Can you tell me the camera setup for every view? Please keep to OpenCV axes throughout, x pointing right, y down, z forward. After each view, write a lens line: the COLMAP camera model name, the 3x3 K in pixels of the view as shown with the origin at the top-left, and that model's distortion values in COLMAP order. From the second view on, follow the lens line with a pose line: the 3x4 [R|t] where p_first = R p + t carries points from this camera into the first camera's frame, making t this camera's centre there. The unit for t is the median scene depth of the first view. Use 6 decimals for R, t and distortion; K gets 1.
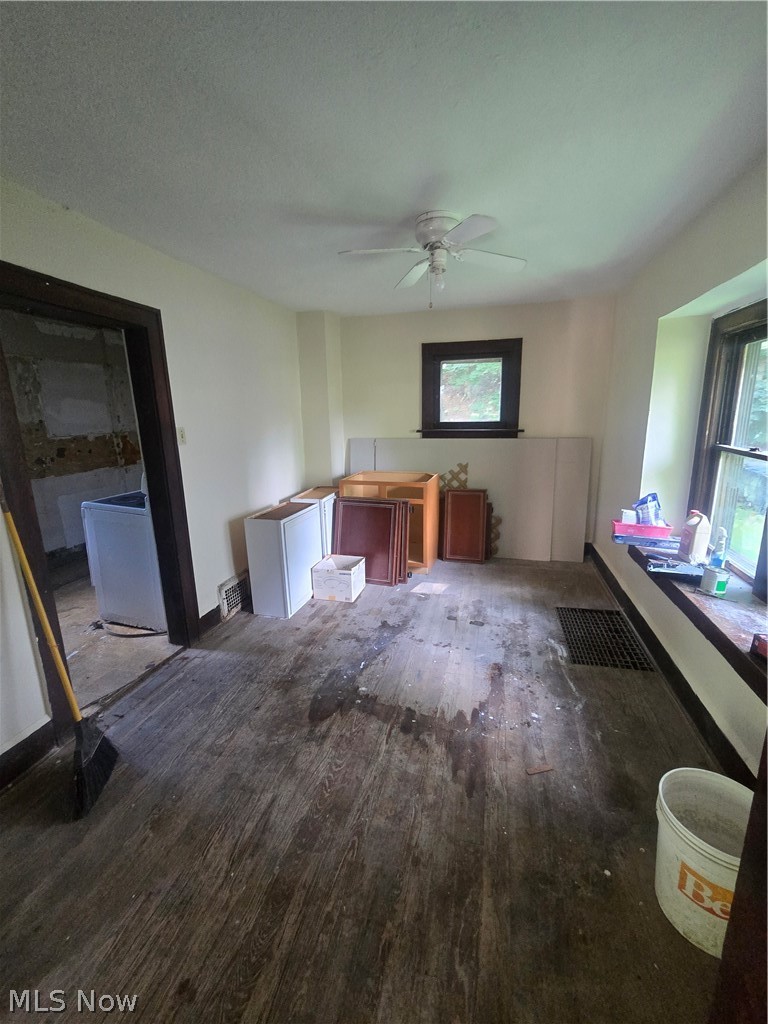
lens RADIAL K [[429.4, 0, 389.7], [0, 429.4, 509.4], [0, 0, 1]] dist [-0.001528, 0.001185]
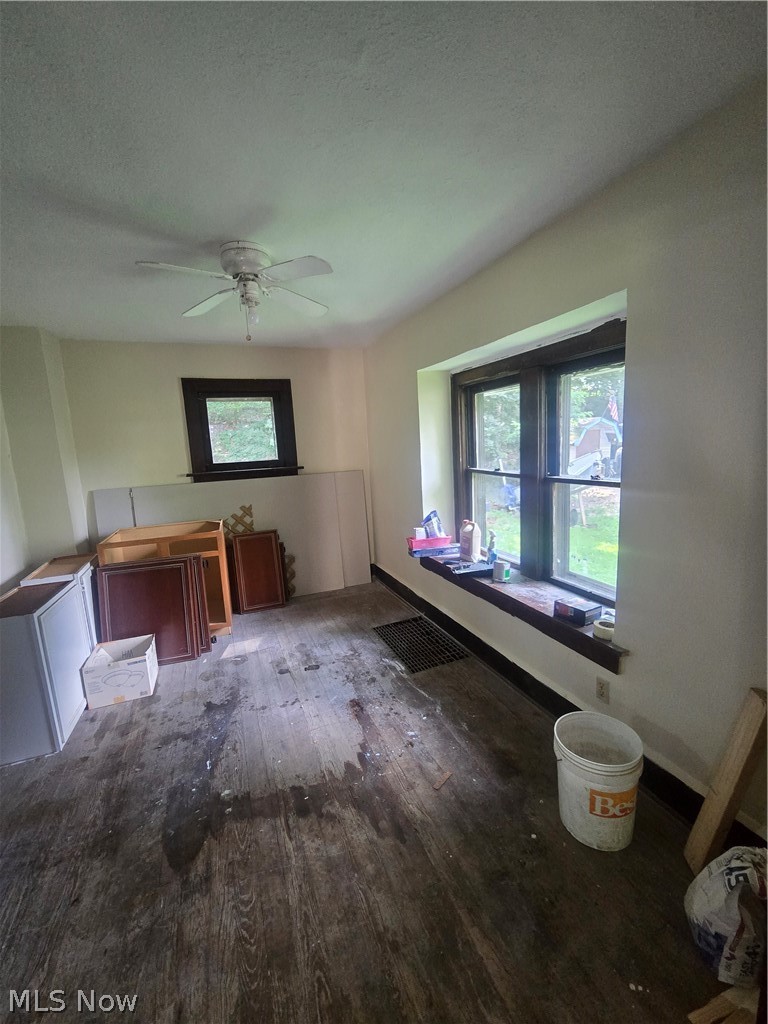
lens RADIAL K [[429.4, 0, 389.7], [0, 429.4, 509.4], [0, 0, 1]] dist [-0.001528, 0.001185]
pose [[0.802978, -0.115842, 0.584643, -0.199292], [0.168085, 0.985127, -0.035663, -0.020469], [-0.571816, 0.126906, 0.810507, 0.096594]]
